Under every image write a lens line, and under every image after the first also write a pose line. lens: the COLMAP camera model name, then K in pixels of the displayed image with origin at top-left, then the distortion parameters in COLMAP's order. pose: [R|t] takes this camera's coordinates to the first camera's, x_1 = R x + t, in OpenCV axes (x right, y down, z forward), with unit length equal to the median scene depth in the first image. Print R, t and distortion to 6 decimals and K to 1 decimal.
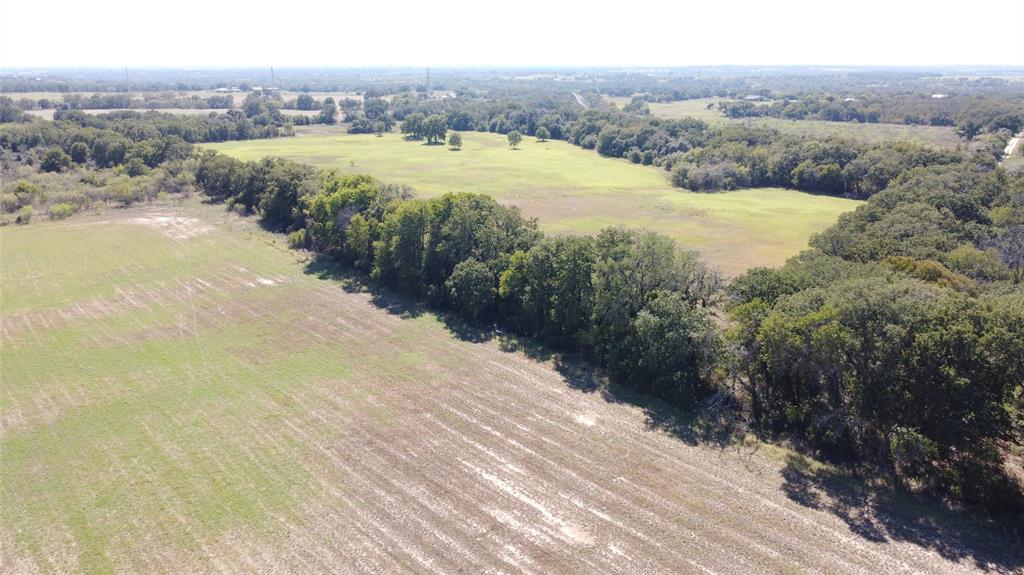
lens RADIAL K [[779.7, 0, 506.2], [0, 779.7, 288.6], [0, 0, 1]] dist [-0.006779, 0.002477]
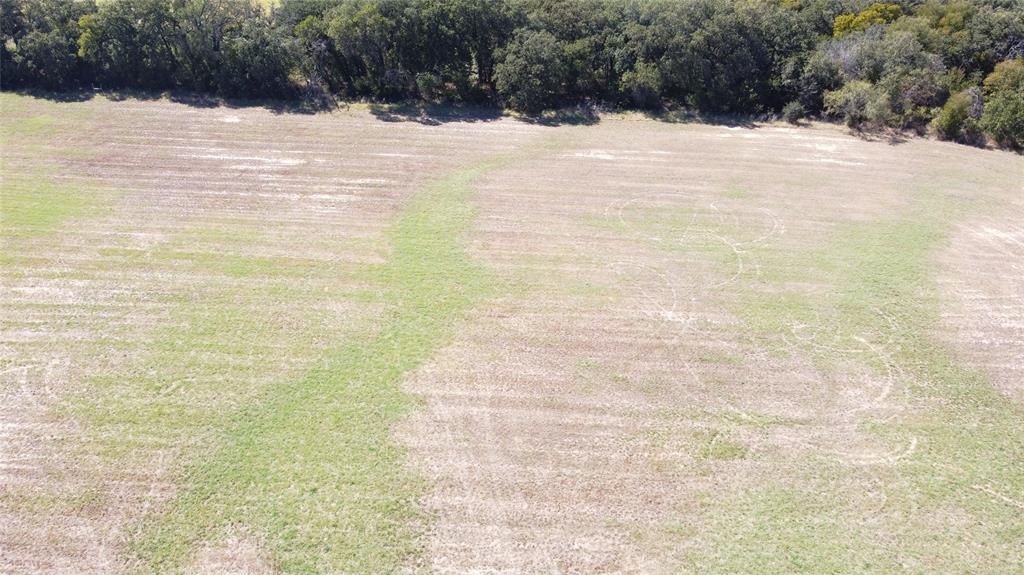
lens RADIAL K [[779.7, 0, 506.2], [0, 779.7, 288.6], [0, 0, 1]] dist [-0.006779, 0.002477]
pose [[0.709133, -0.343924, 0.615505, -0.569476], [0.182102, 0.932684, 0.311351, 0.119724], [-0.681153, -0.108705, 0.724026, -0.409742]]
